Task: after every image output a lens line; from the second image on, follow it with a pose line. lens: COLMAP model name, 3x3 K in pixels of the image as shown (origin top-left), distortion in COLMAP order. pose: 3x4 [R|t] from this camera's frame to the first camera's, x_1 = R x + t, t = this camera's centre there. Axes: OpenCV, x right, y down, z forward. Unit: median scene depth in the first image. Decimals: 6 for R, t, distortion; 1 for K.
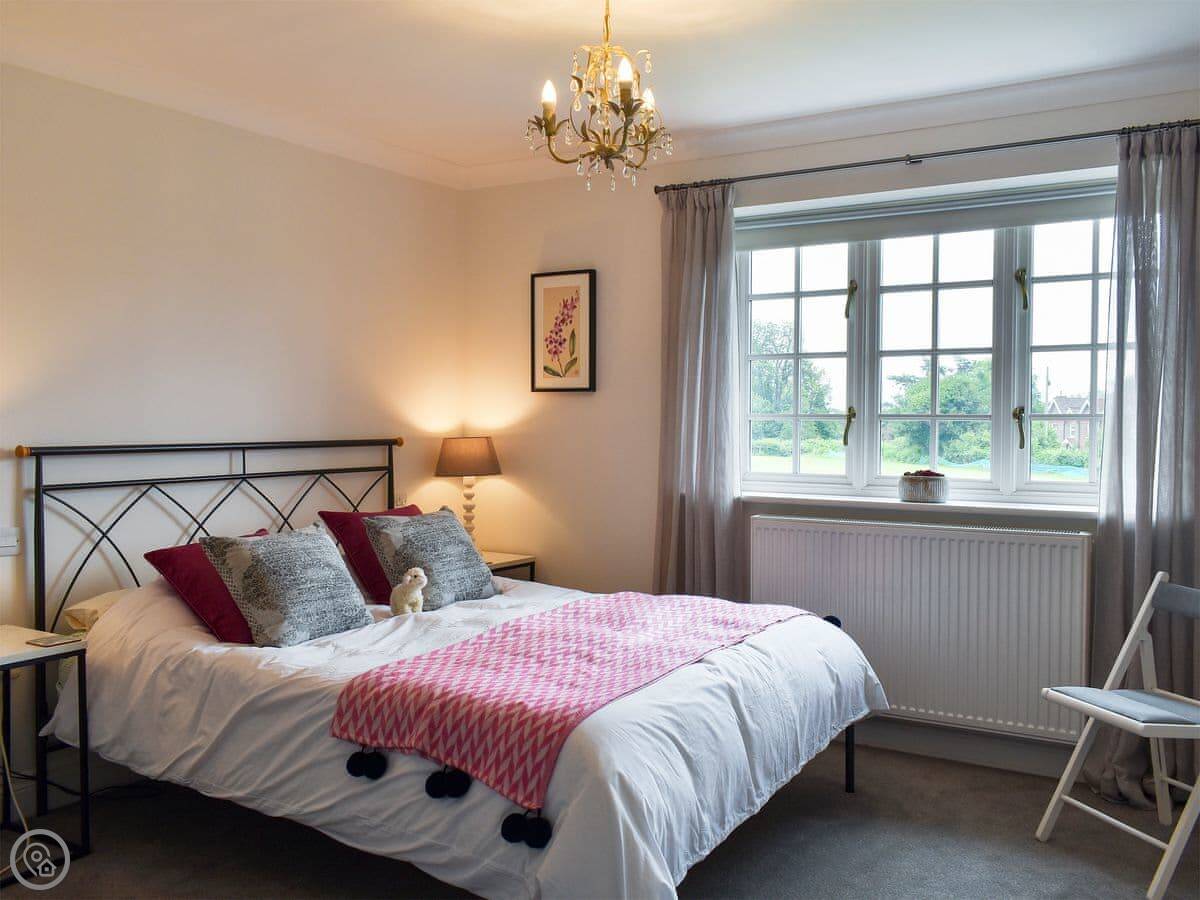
lens RADIAL K [[963.7, 0, 602.0], [0, 963.7, 428.2], [0, 0, 1]] dist [0.044127, -0.000610]
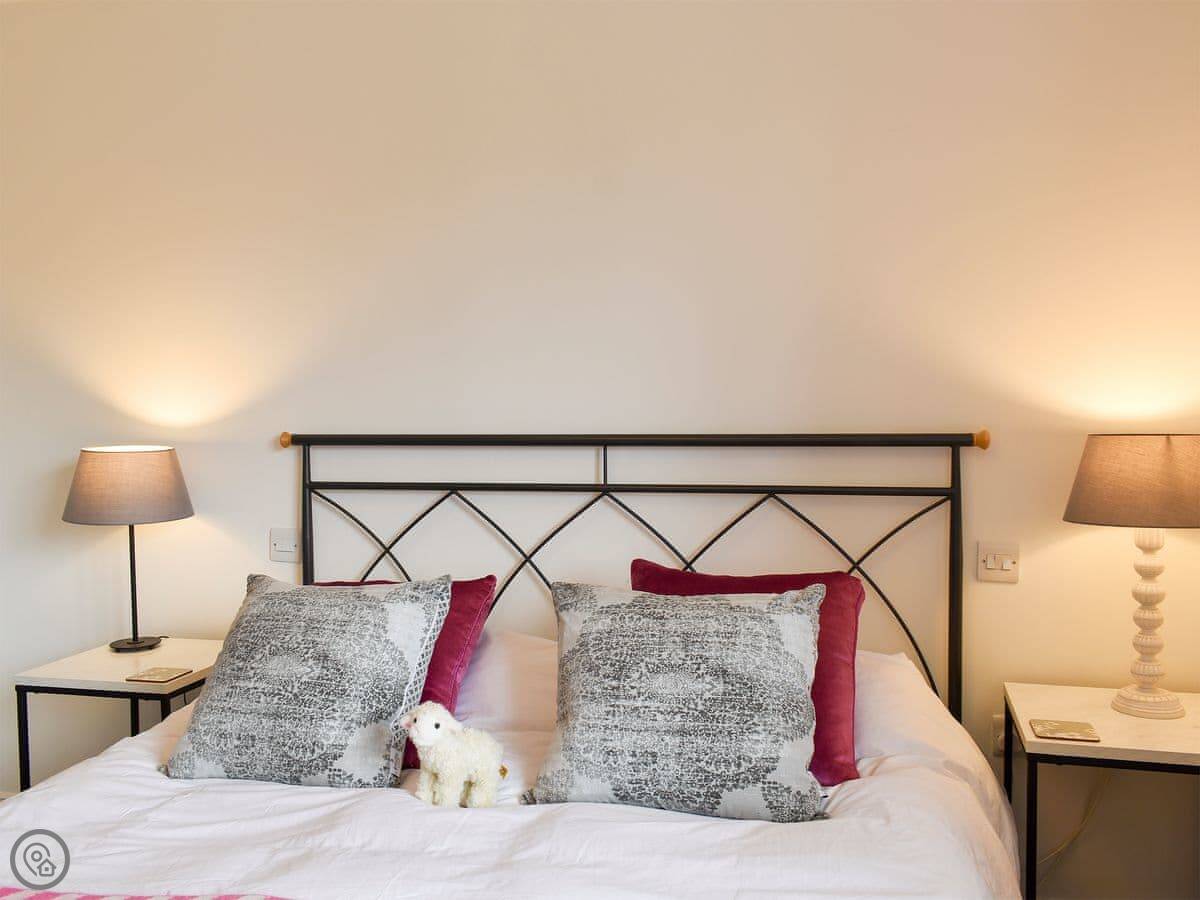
lens RADIAL K [[1093.4, 0, 600.0], [0, 1093.4, 450.0], [0, 0, 1]] dist [0.005641, 0.003309]
pose [[0.329899, 0.042295, -0.943068, 0.308868], [-0.000722, 0.999007, 0.044551, -0.006535], [0.944016, -0.014017, 0.329602, 0.799072]]
